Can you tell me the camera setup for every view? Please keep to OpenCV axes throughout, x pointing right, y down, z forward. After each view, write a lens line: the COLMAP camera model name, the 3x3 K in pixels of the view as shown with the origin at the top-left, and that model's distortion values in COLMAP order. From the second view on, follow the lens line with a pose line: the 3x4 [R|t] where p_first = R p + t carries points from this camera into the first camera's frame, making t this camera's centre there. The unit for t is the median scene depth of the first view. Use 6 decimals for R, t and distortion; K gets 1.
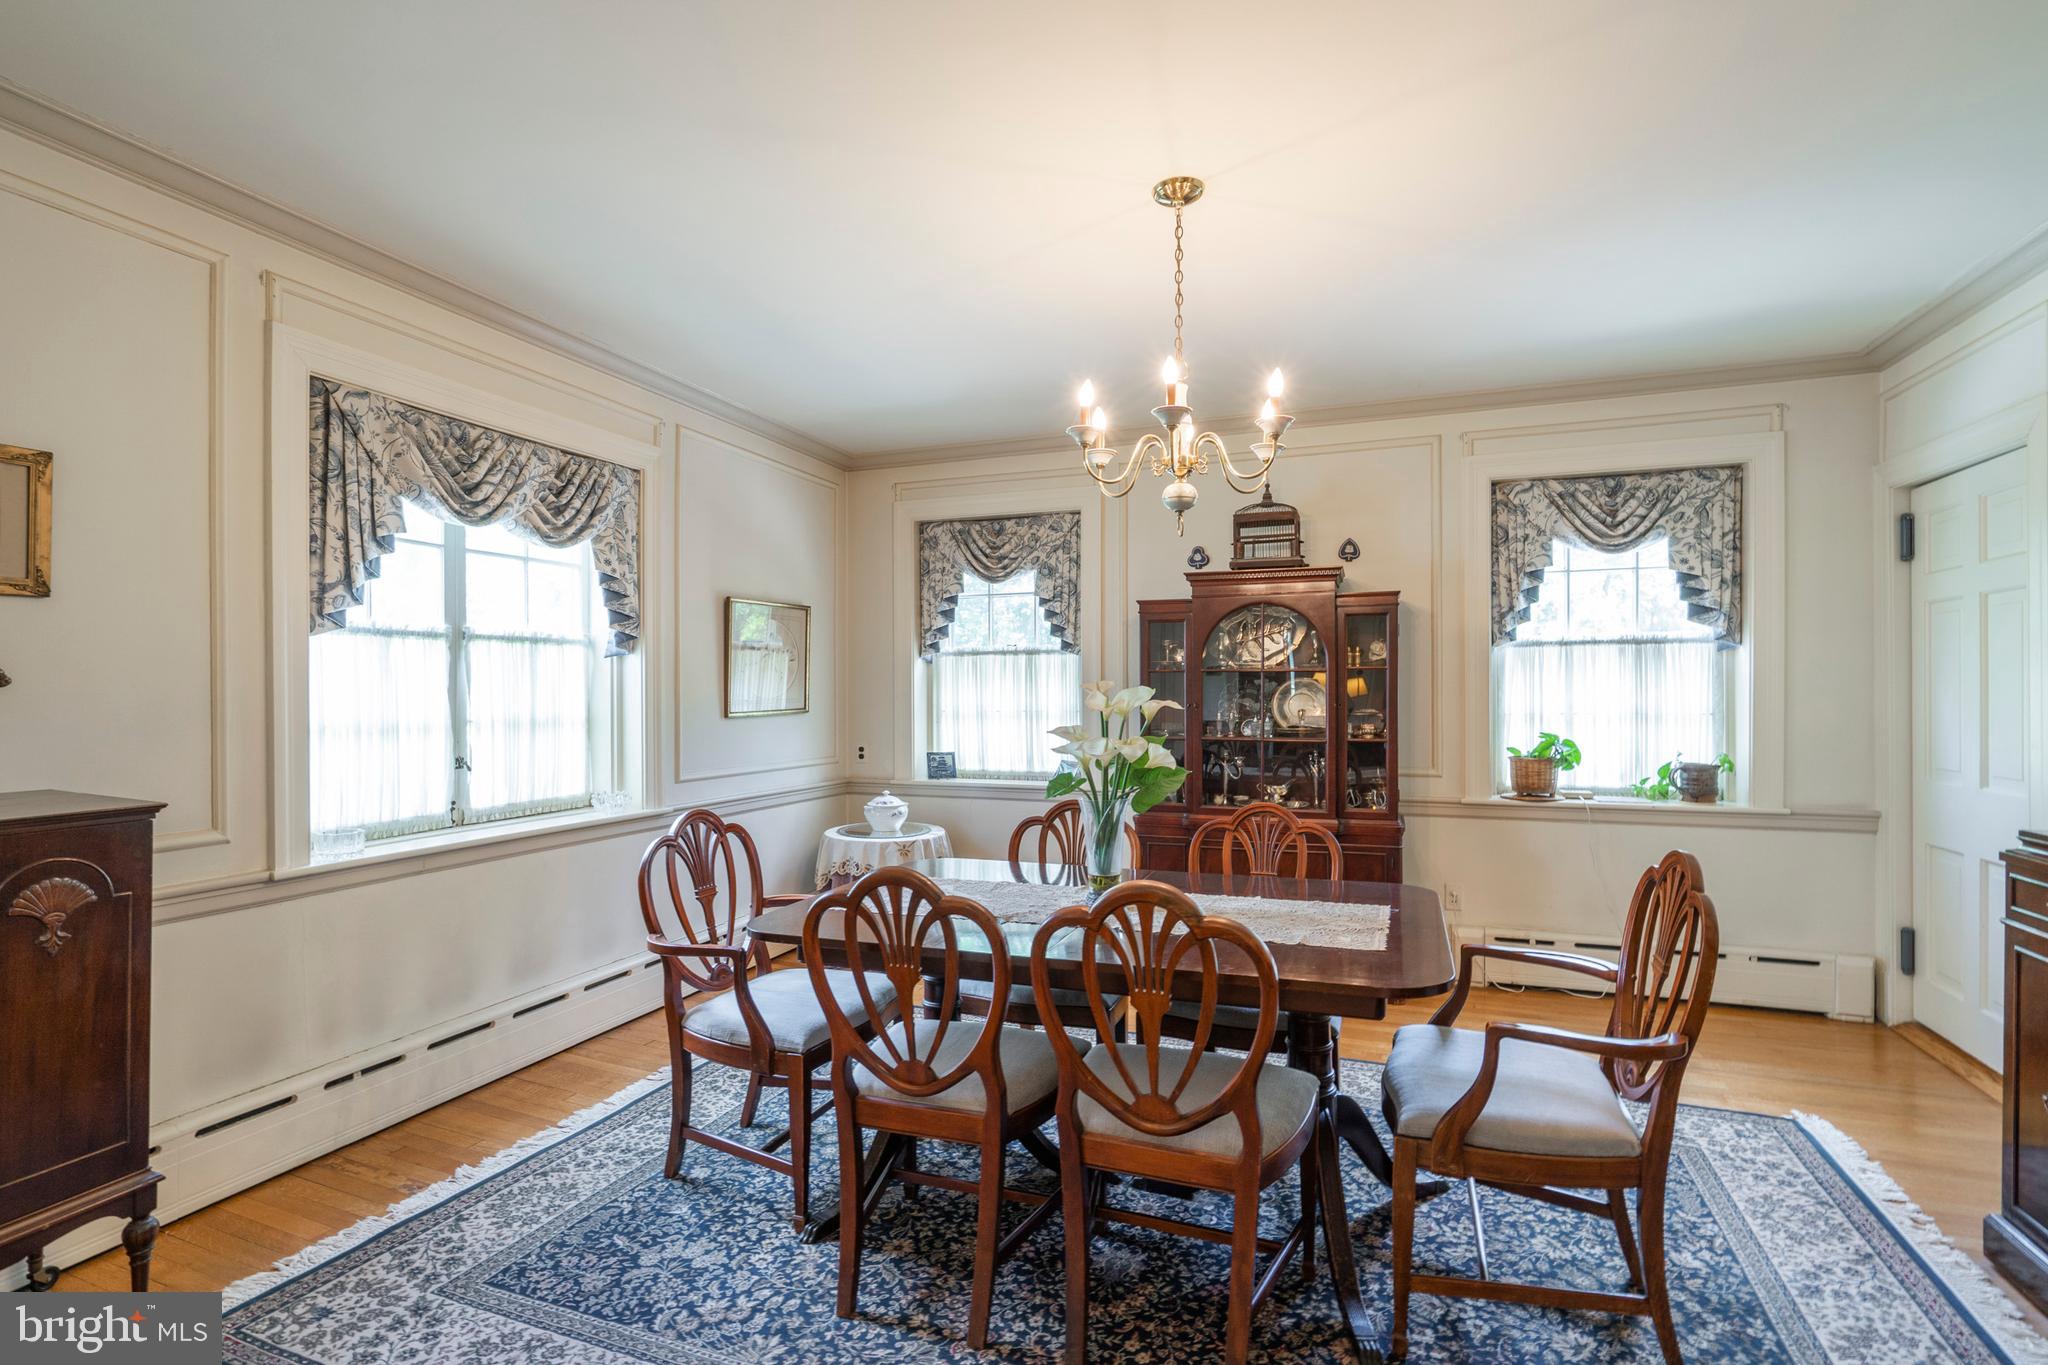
lens RADIAL K [[943.4, 0, 1016.7], [0, 943.4, 681.7], [0, 0, 1]] dist [-0.012551, 0.003707]
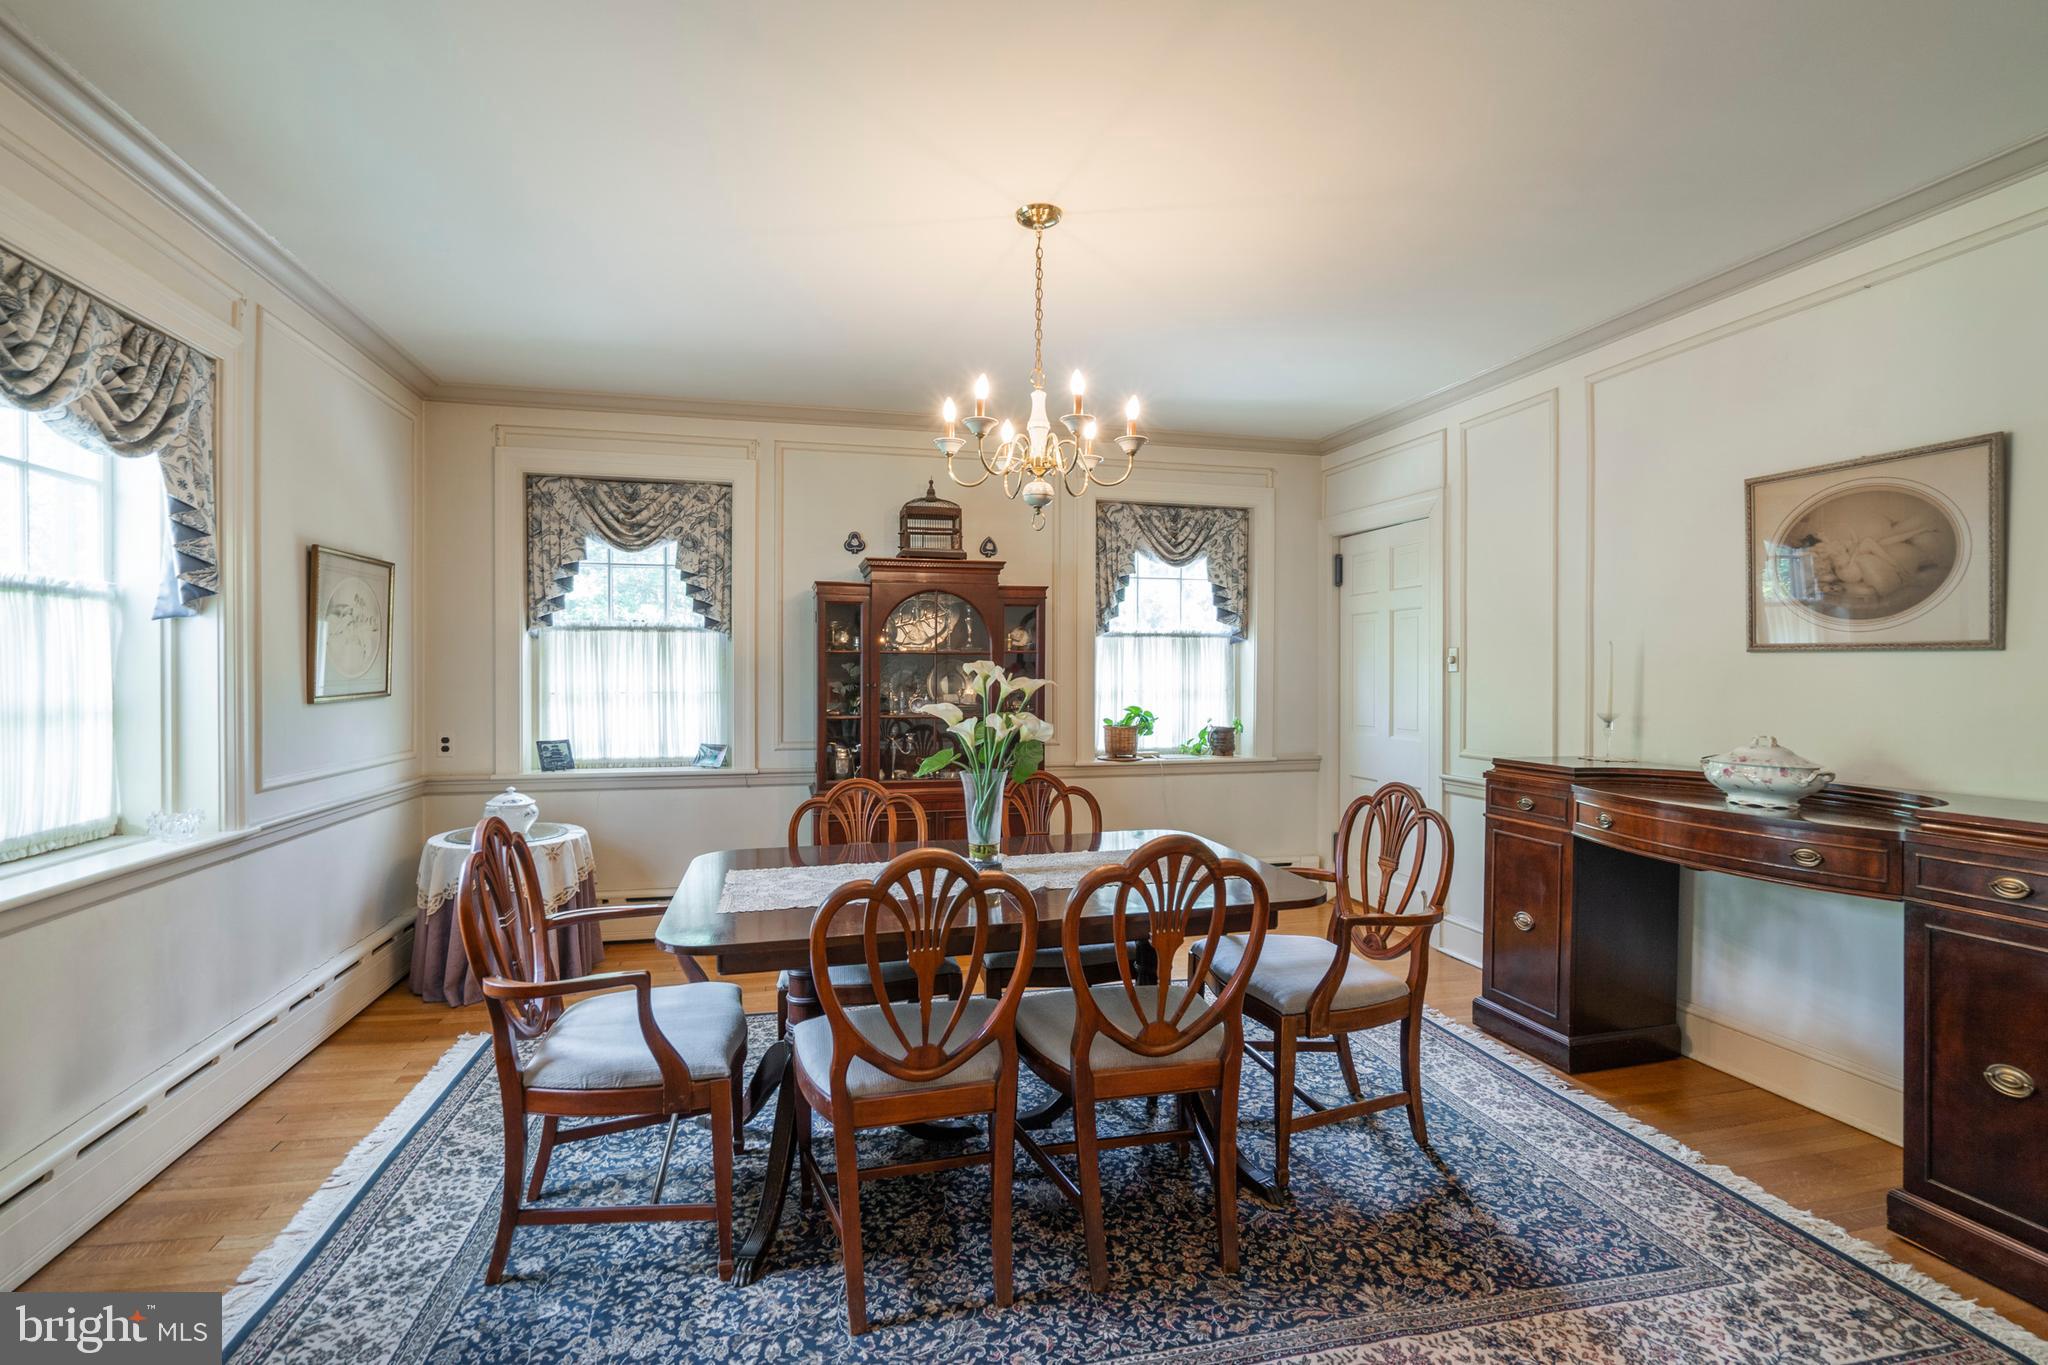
lens RADIAL K [[943.4, 0, 950.1], [0, 943.4, 670.7], [0, 0, 1]] dist [-0.012551, 0.003707]
pose [[0.827439, 0.005387, 0.561530, -0.353496], [-0.009499, 0.999945, 0.004404, 0.003962], [-0.561475, -0.008978, 0.827445, 0.097196]]
